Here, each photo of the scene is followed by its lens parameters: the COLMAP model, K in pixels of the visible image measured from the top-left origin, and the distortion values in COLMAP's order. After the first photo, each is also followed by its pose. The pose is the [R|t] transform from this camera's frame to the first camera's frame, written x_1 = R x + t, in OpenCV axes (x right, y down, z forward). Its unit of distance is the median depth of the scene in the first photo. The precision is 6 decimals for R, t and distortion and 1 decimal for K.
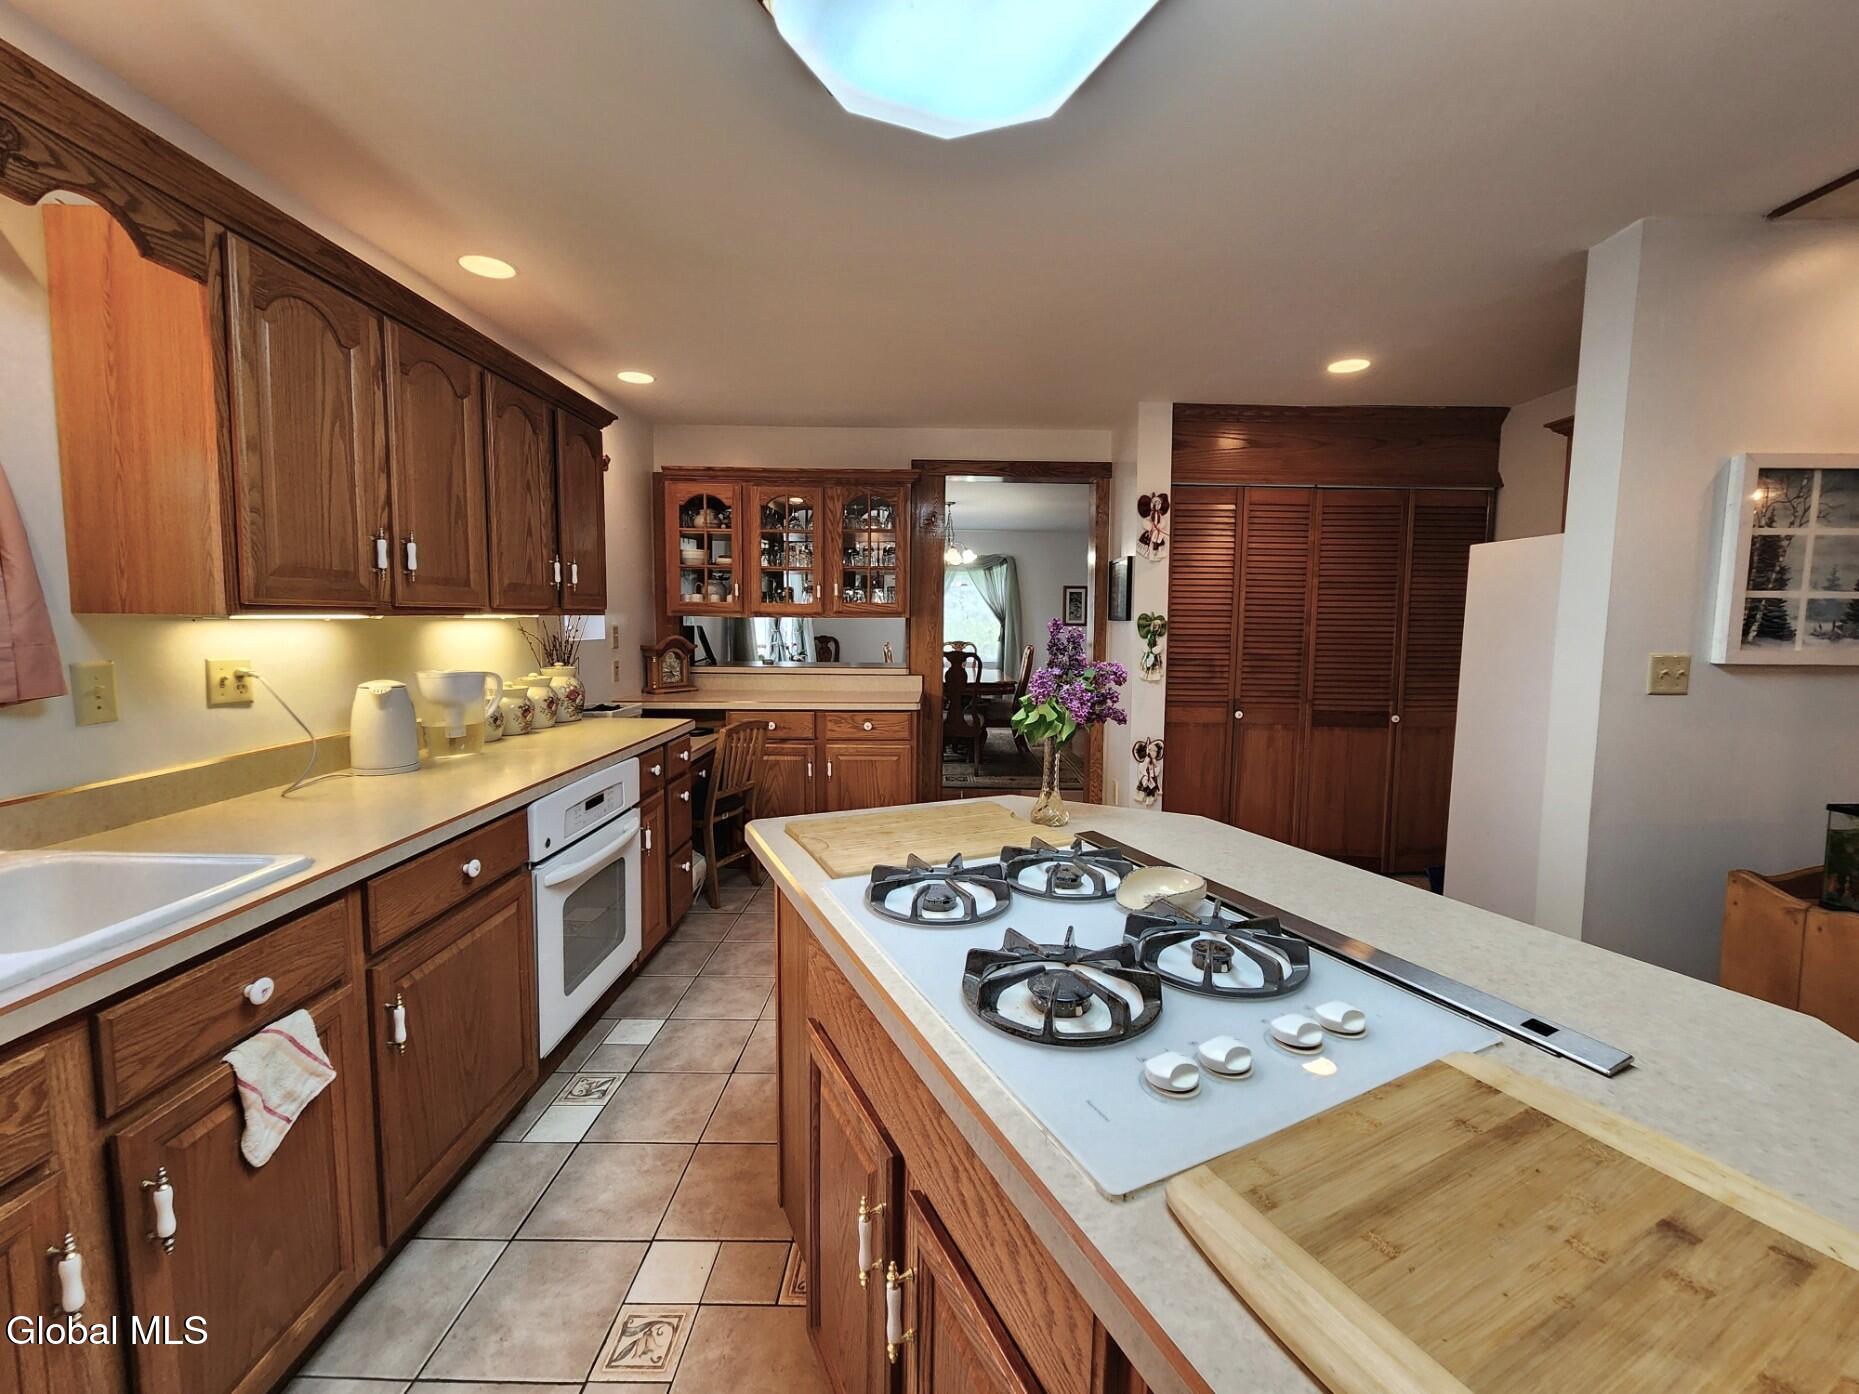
lens RADIAL K [[773.9, 0, 940.2], [0, 773.9, 689.9], [0, 0, 1]] dist [-0.001770, -0.000367]
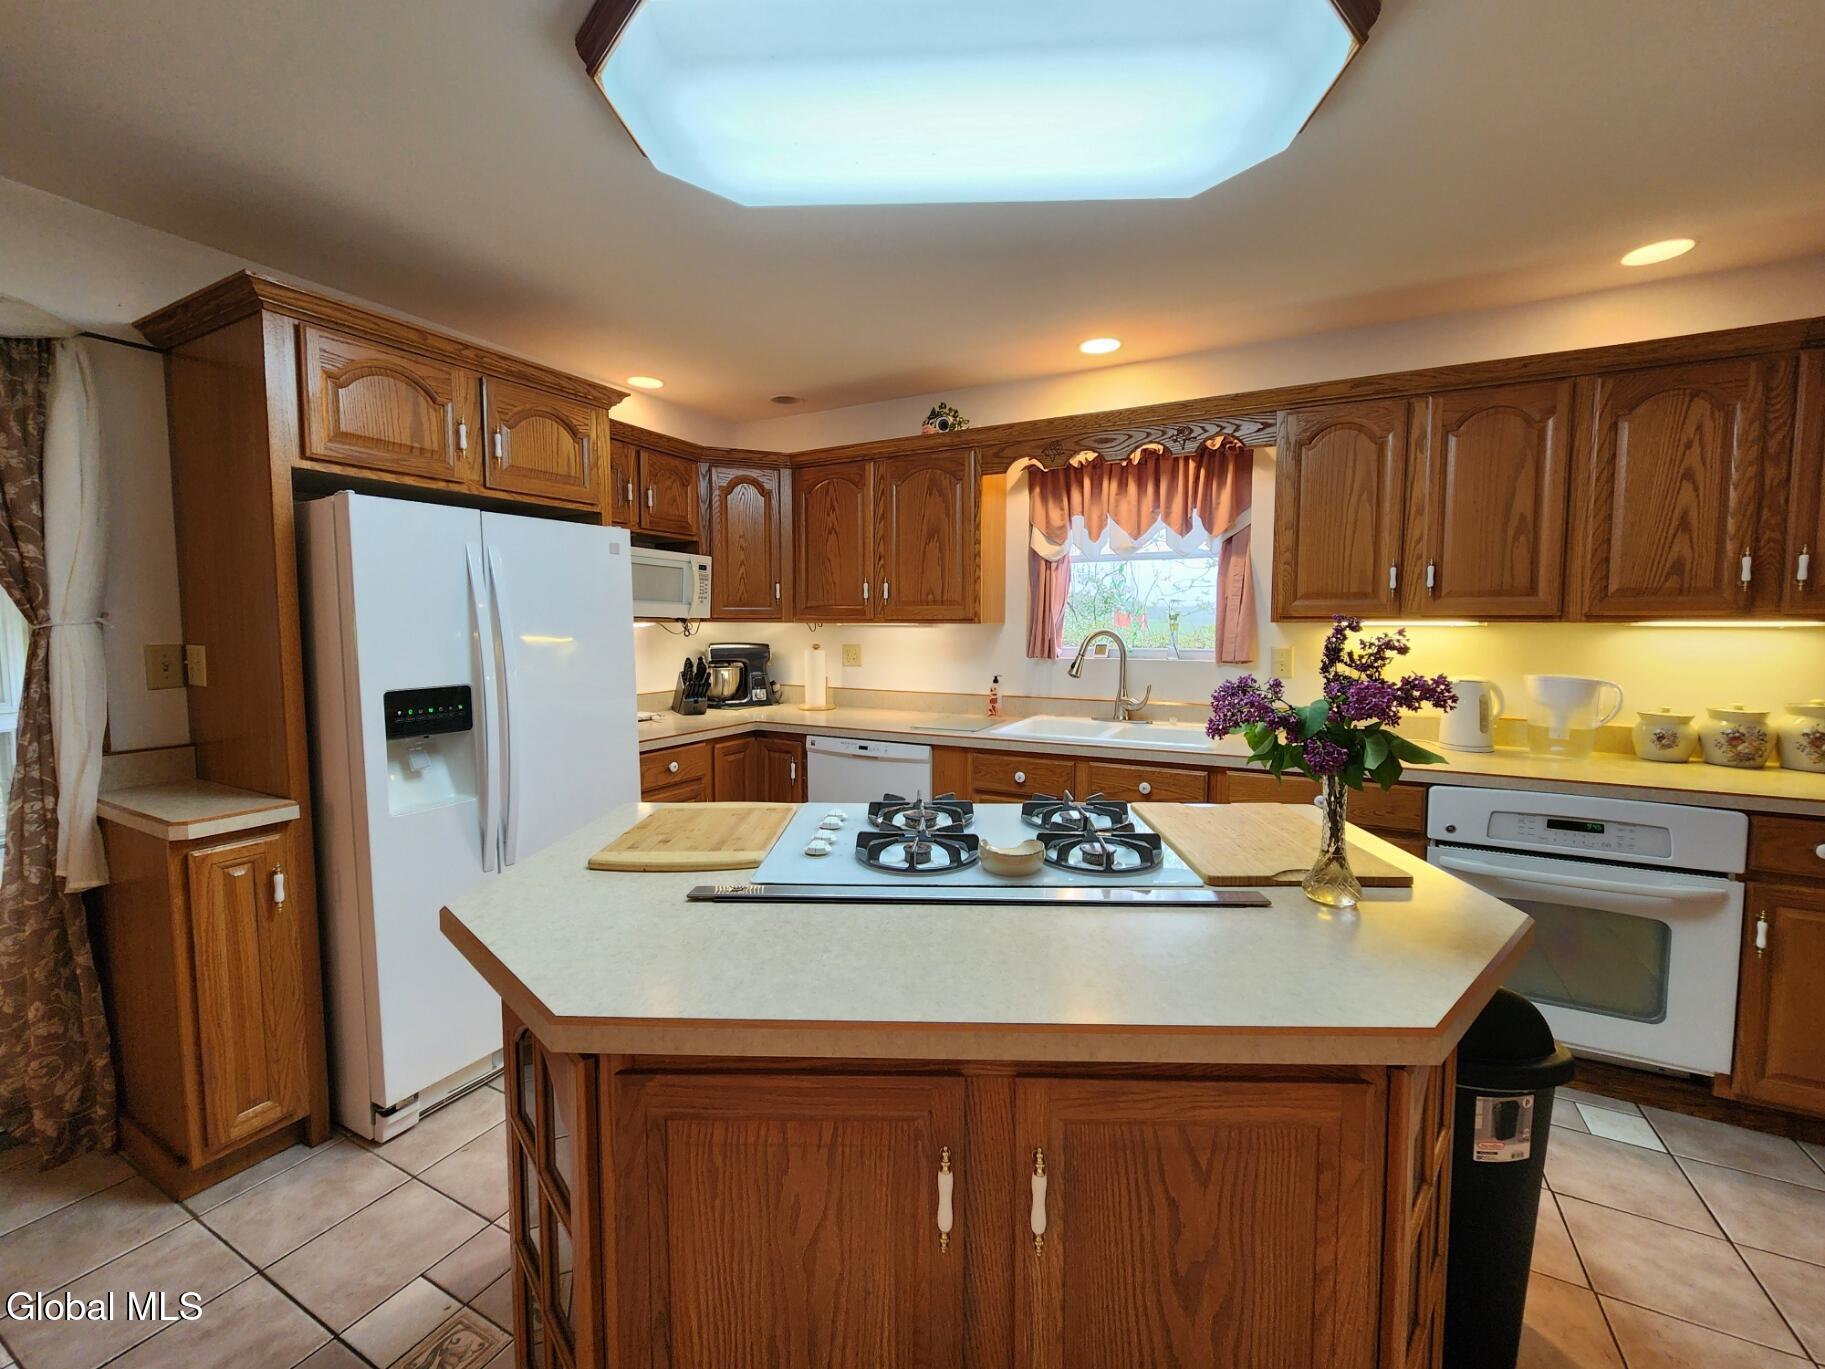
lens RADIAL K [[747.2, 0, 912.5], [0, 747.2, 684.5], [0, 0, 1]] dist [0.000342, 0.000052]
pose [[-0.465132, 0.065413, -0.882821, 0.996558], [-0.088610, 0.988817, 0.119952, -0.082647], [0.880795, 0.134020, -0.454135, 1.014515]]
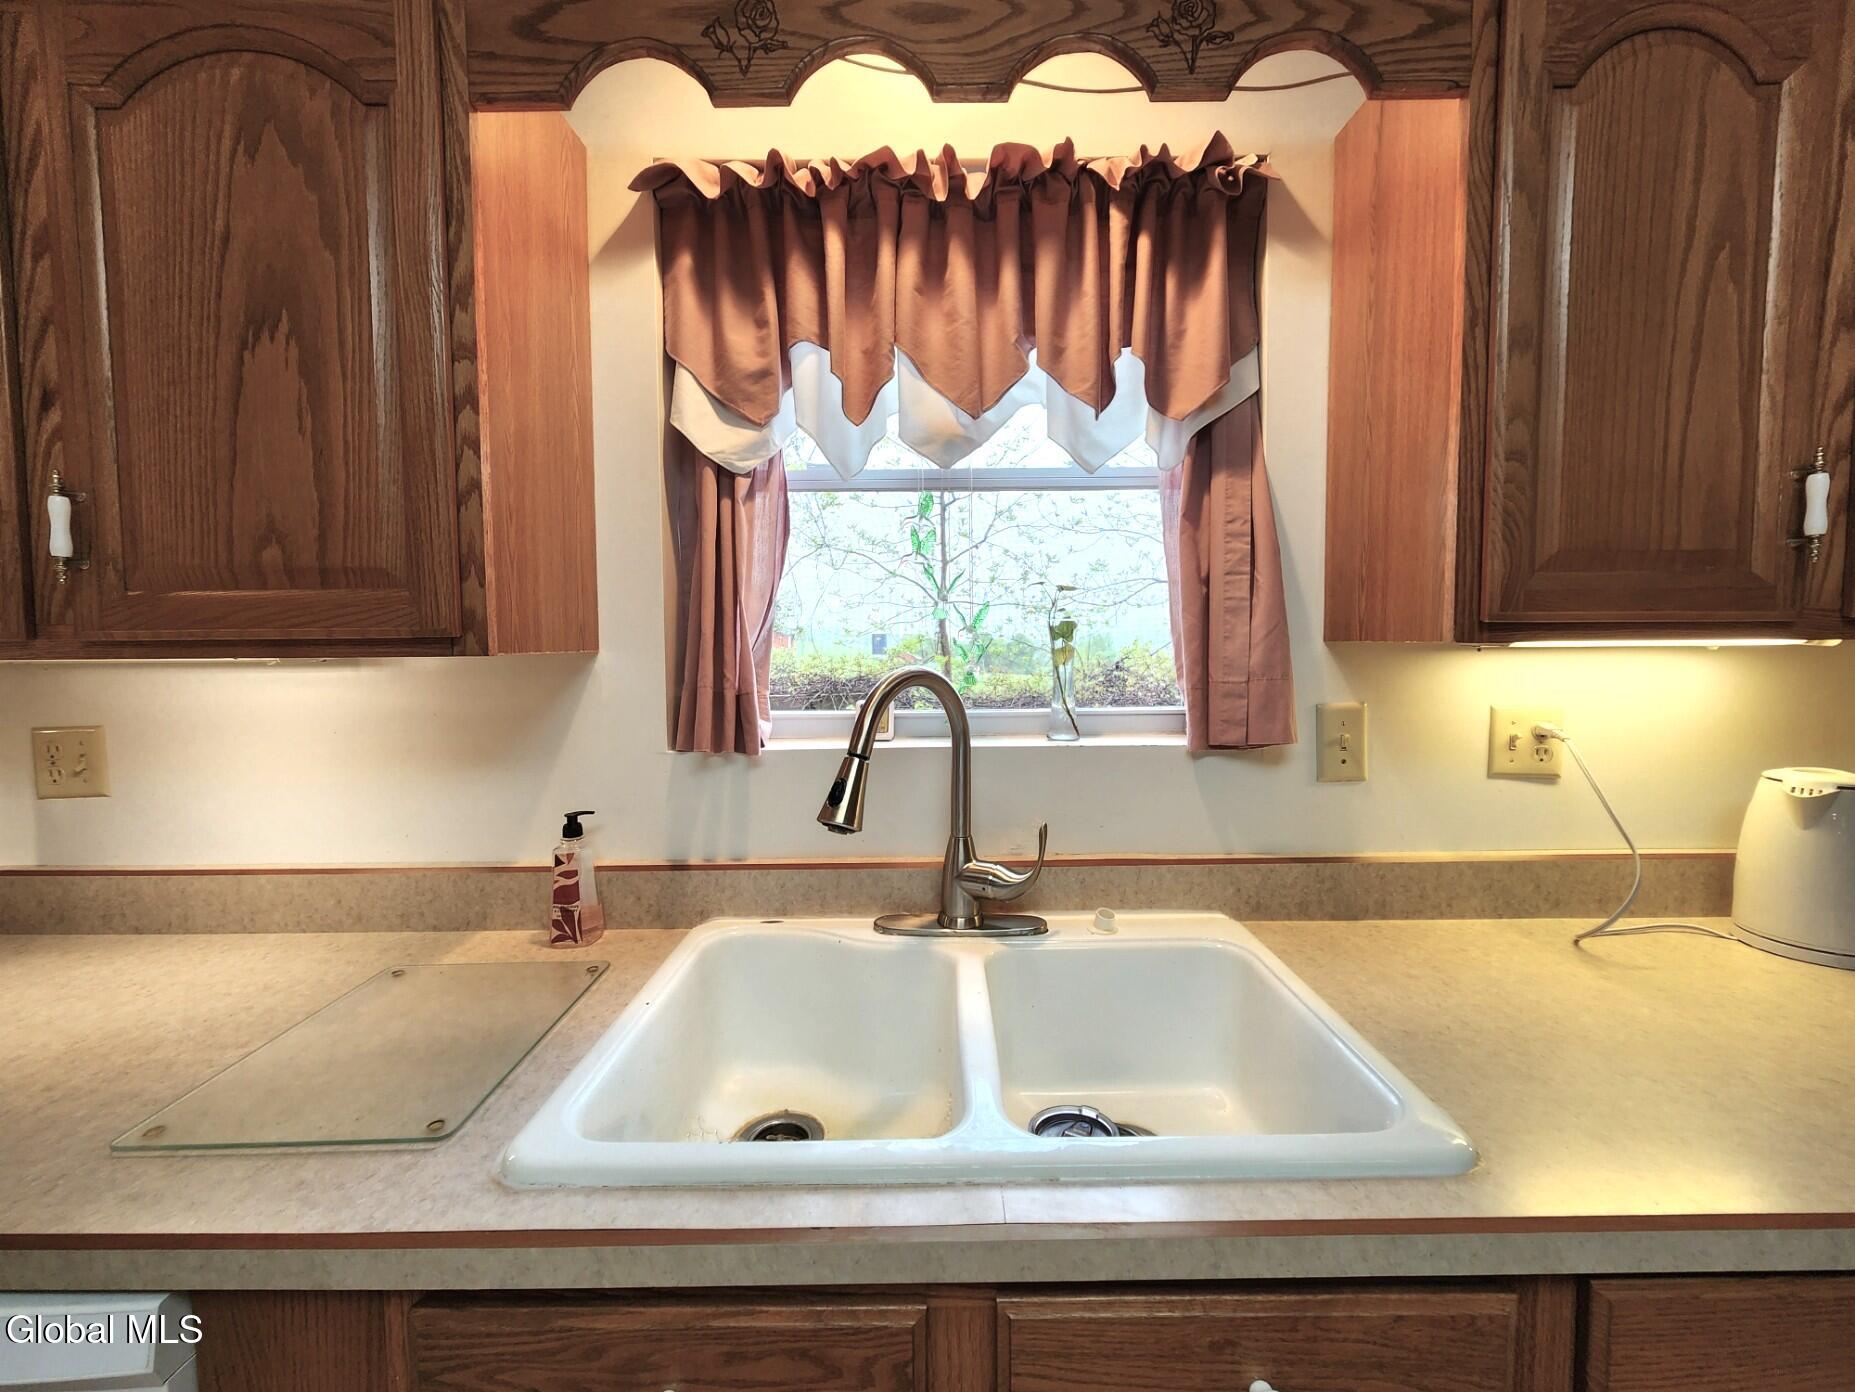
lens RADIAL K [[769.8, 0, 941.5], [0, 769.8, 675.4], [0, 0, 1]] dist [-0.009557, 0.006361]
pose [[0.011453, 0.030491, -0.999469, -0.312080], [-0.086824, 0.995790, 0.029384, -0.050260], [0.996158, 0.086442, 0.014052, 0.563058]]
